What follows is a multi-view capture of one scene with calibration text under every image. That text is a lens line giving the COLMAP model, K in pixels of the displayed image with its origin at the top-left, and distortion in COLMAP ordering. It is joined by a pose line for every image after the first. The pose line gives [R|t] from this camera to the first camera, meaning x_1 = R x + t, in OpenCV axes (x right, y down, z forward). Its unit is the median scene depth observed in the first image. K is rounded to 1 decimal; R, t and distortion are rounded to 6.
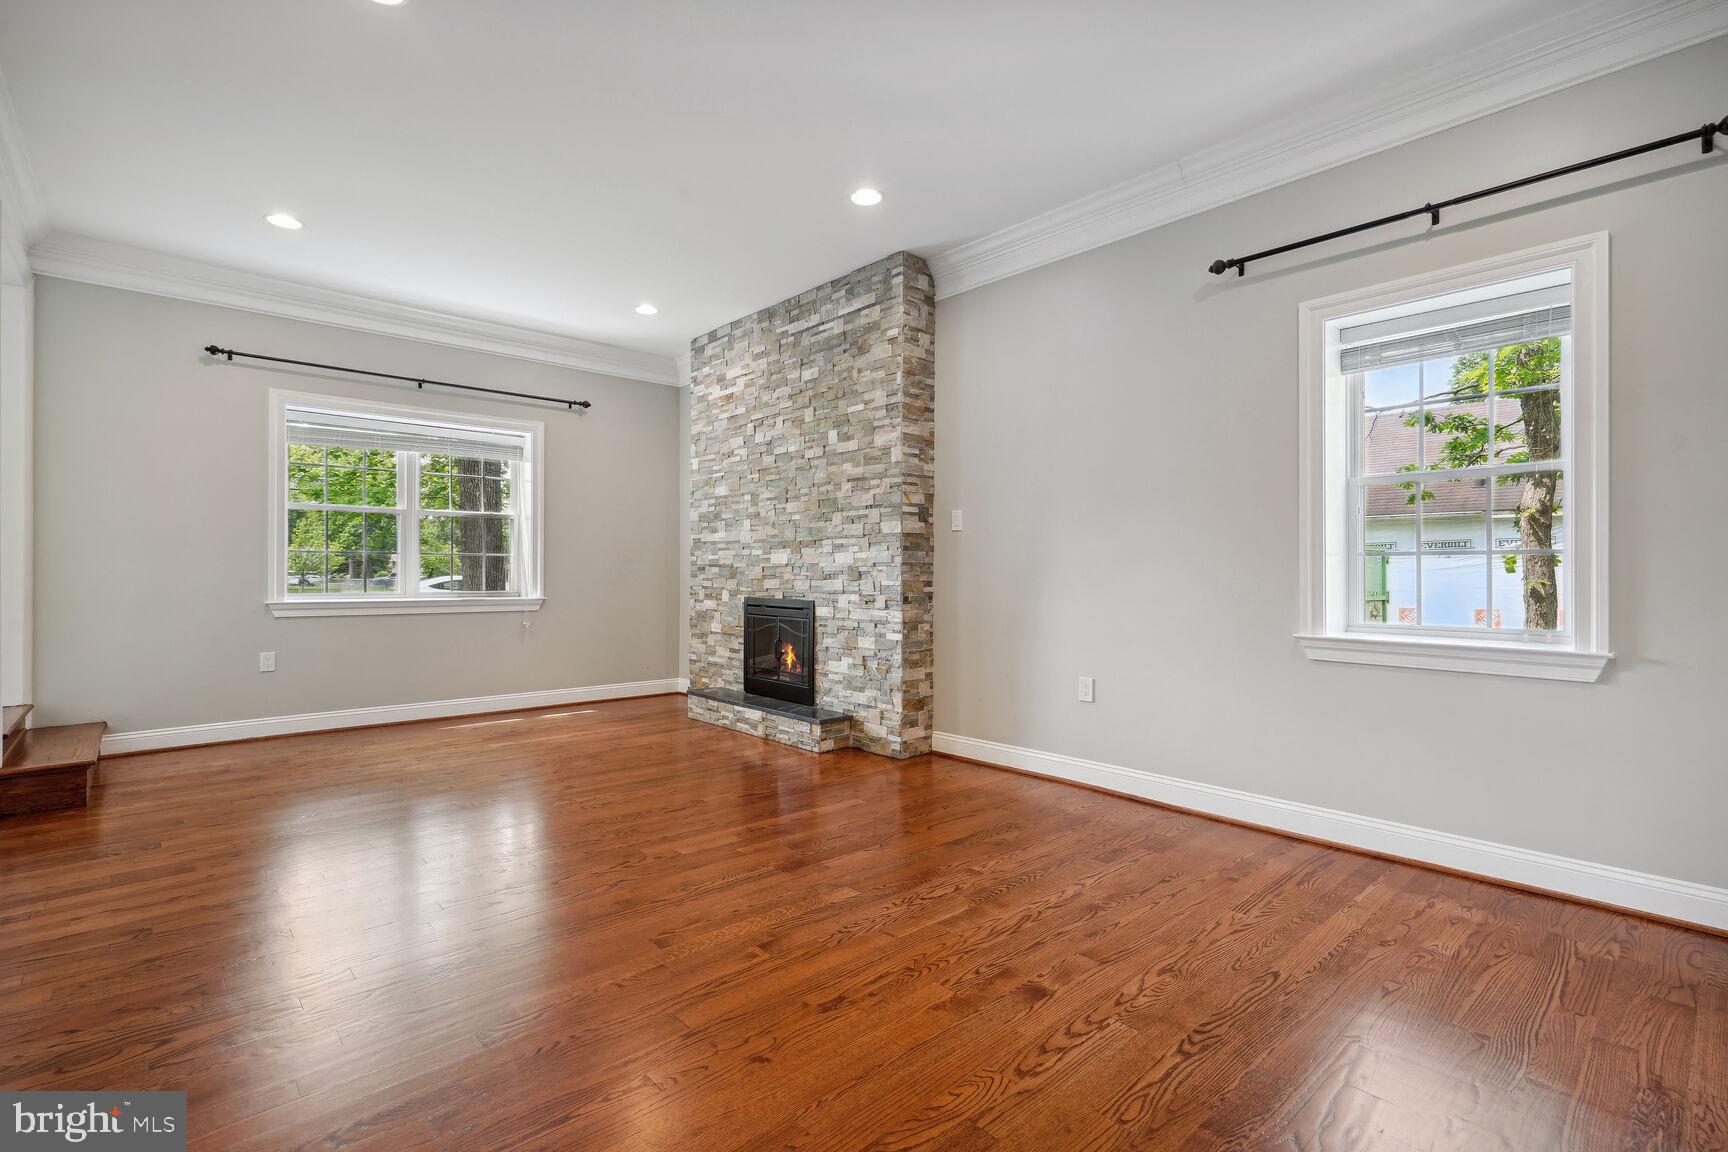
lens RADIAL K [[799.0, 0, 856.1], [0, 799.0, 573.1], [0, 0, 1]] dist [0.002083, 0.001335]
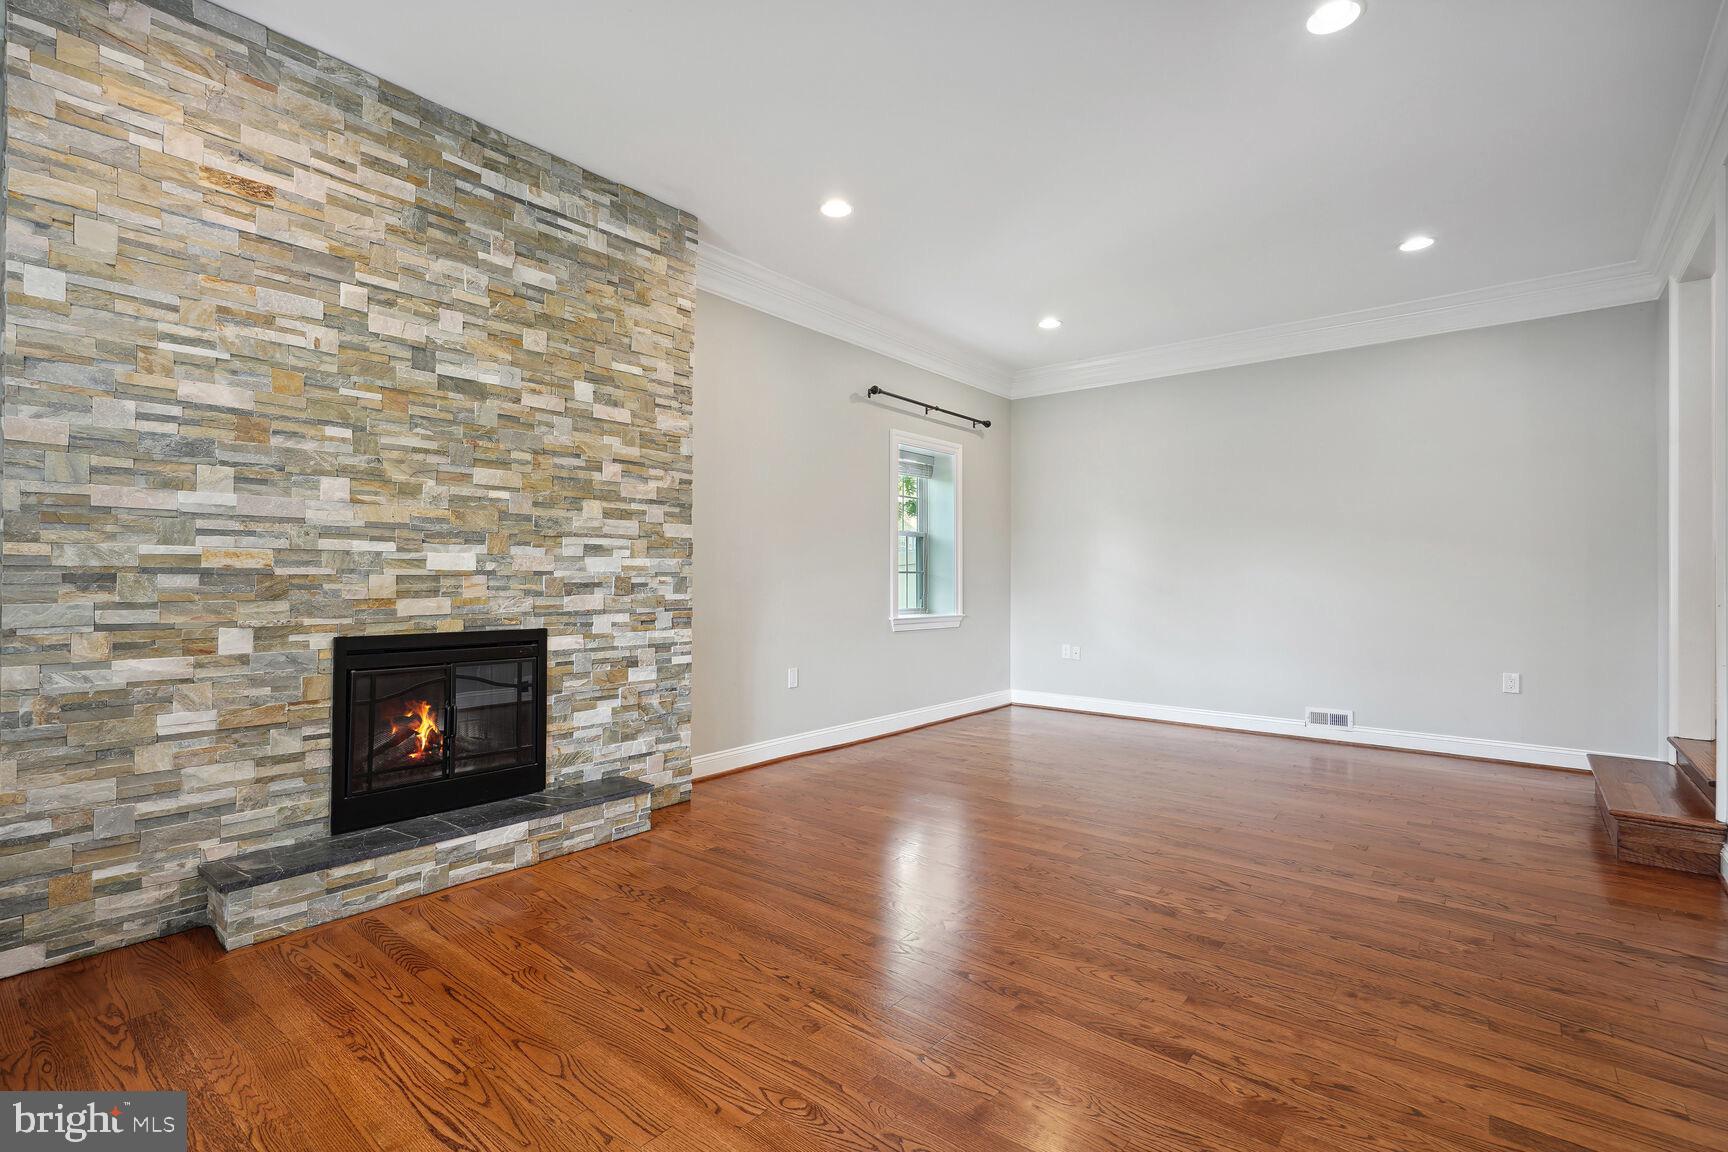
lens RADIAL K [[799.0, 0, 840.9], [0, 799.0, 574.8], [0, 0, 1]] dist [0.002083, 0.001335]
pose [[-0.135191, 0.003470, 0.990814, -0.728231], [-0.000248, 0.999994, -0.003536, -0.006812], [-0.990820, -0.000724, -0.135189, 0.841510]]
